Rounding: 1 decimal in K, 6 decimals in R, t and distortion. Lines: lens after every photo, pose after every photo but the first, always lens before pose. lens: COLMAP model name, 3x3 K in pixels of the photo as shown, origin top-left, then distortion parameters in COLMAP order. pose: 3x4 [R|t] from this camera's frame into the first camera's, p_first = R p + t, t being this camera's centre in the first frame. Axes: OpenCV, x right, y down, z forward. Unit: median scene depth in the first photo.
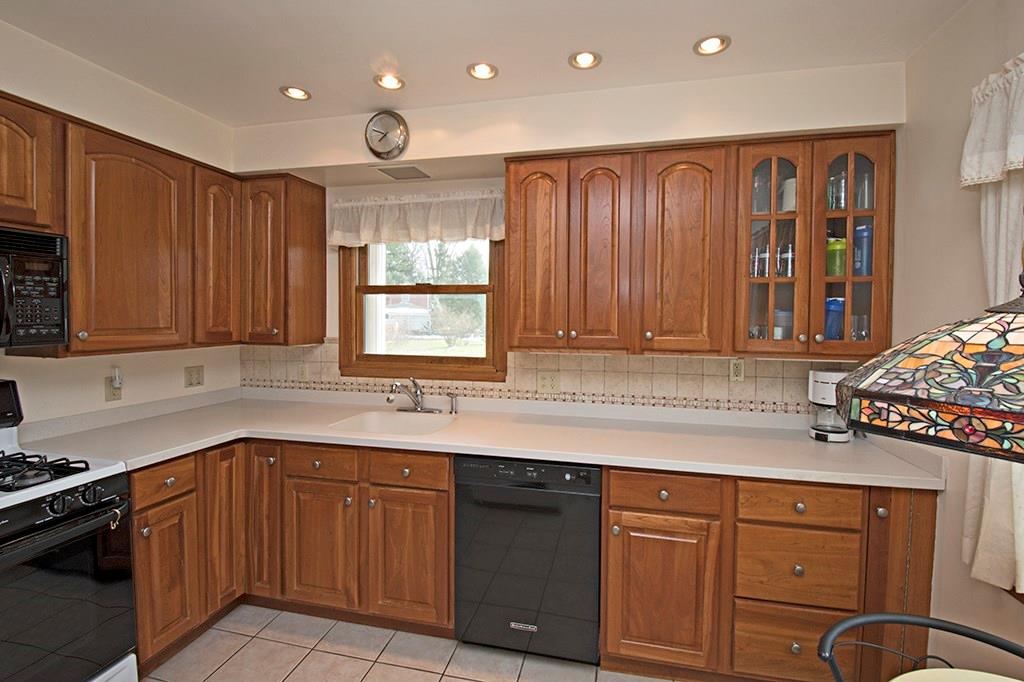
lens RADIAL K [[449.2, 0, 530.2], [0, 449.2, 326.4], [0, 0, 1]] dist [0.001185, -0.005669]
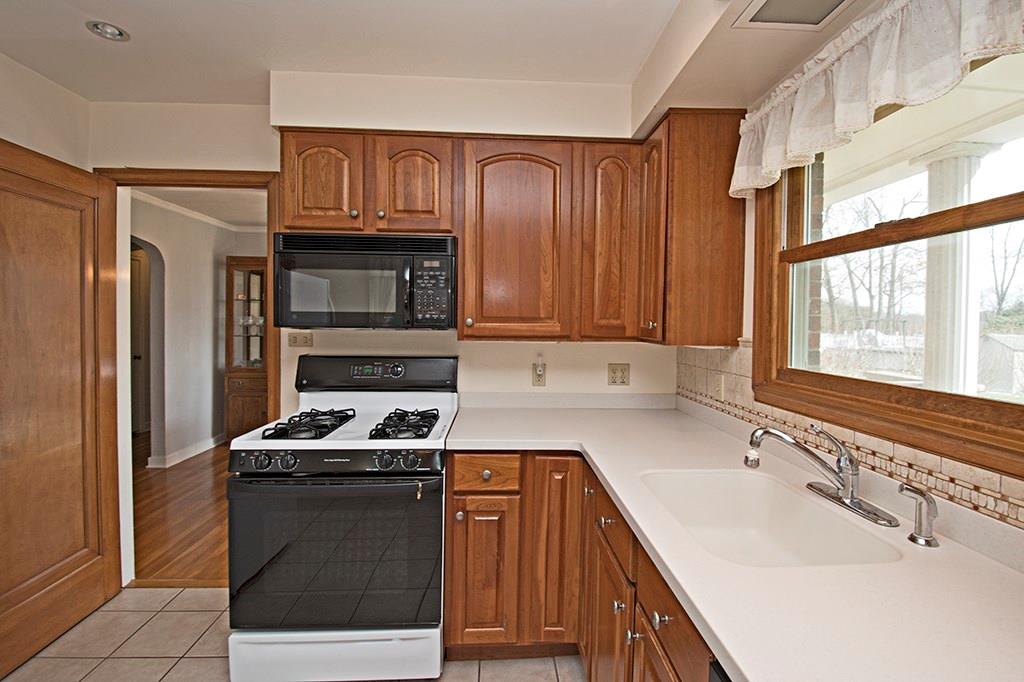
lens RADIAL K [[449.2, 0, 521.3], [0, 449.2, 328.1], [0, 0, 1]] dist [0.001185, -0.005669]
pose [[0.259094, 0.003831, -0.965845, 0.107466], [-0.031562, 0.999492, -0.004502, 0.027841], [0.965336, 0.031650, 0.259083, 0.612239]]
